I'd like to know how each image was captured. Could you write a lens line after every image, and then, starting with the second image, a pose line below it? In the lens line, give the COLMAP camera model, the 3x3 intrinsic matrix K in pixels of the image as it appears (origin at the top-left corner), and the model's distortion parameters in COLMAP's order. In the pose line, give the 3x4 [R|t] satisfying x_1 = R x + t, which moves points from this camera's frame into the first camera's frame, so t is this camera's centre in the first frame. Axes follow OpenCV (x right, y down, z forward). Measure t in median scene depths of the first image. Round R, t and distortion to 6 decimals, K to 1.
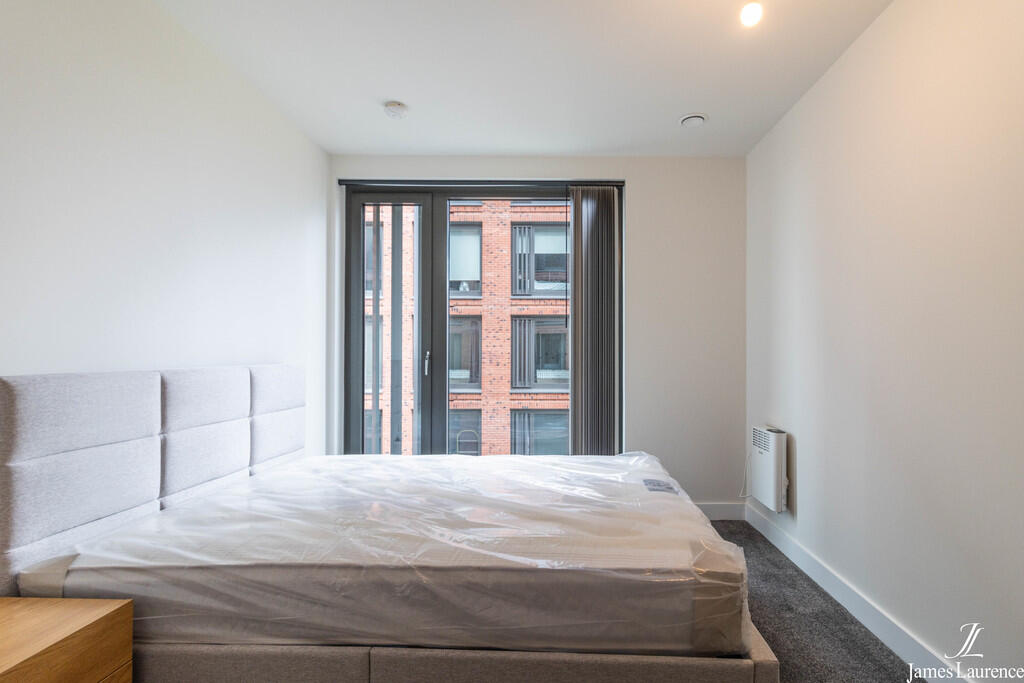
lens RADIAL K [[479.0, 0, 530.4], [0, 479.0, 348.0], [0, 0, 1]] dist [0.006169, -0.001570]
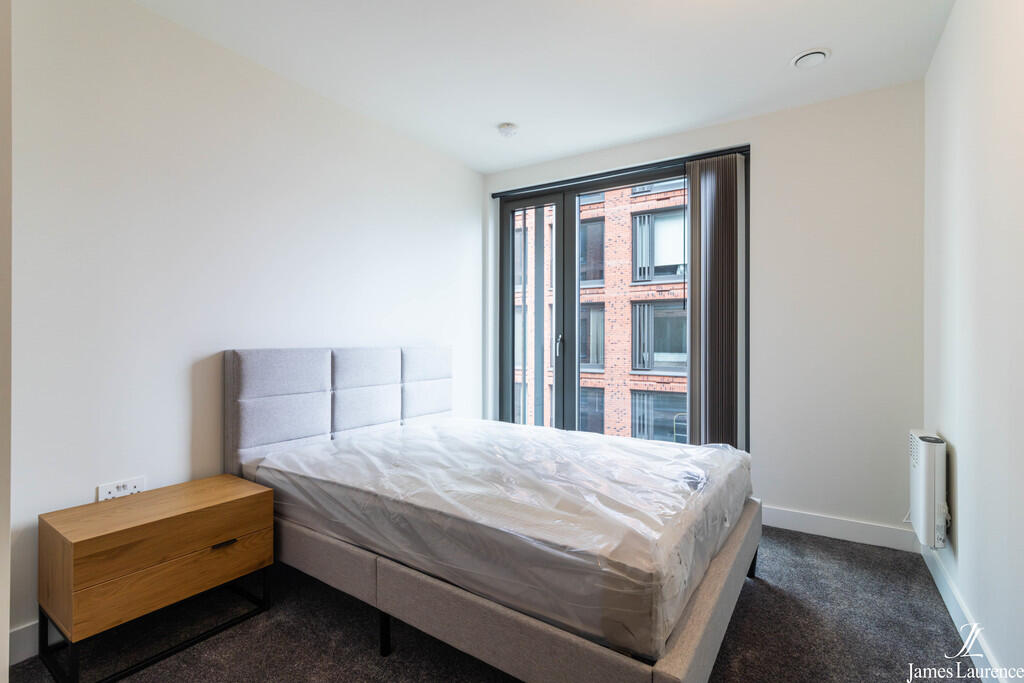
lens RADIAL K [[454.1, 0, 514.6], [0, 454.1, 334.0], [0, 0, 1]] dist [0.000898, -0.001878]
pose [[0.858844, -0.002498, -0.512232, 0.351565], [0.004511, 0.999986, 0.002687, 0.001181], [0.512218, -0.004619, 0.858843, 0.059310]]
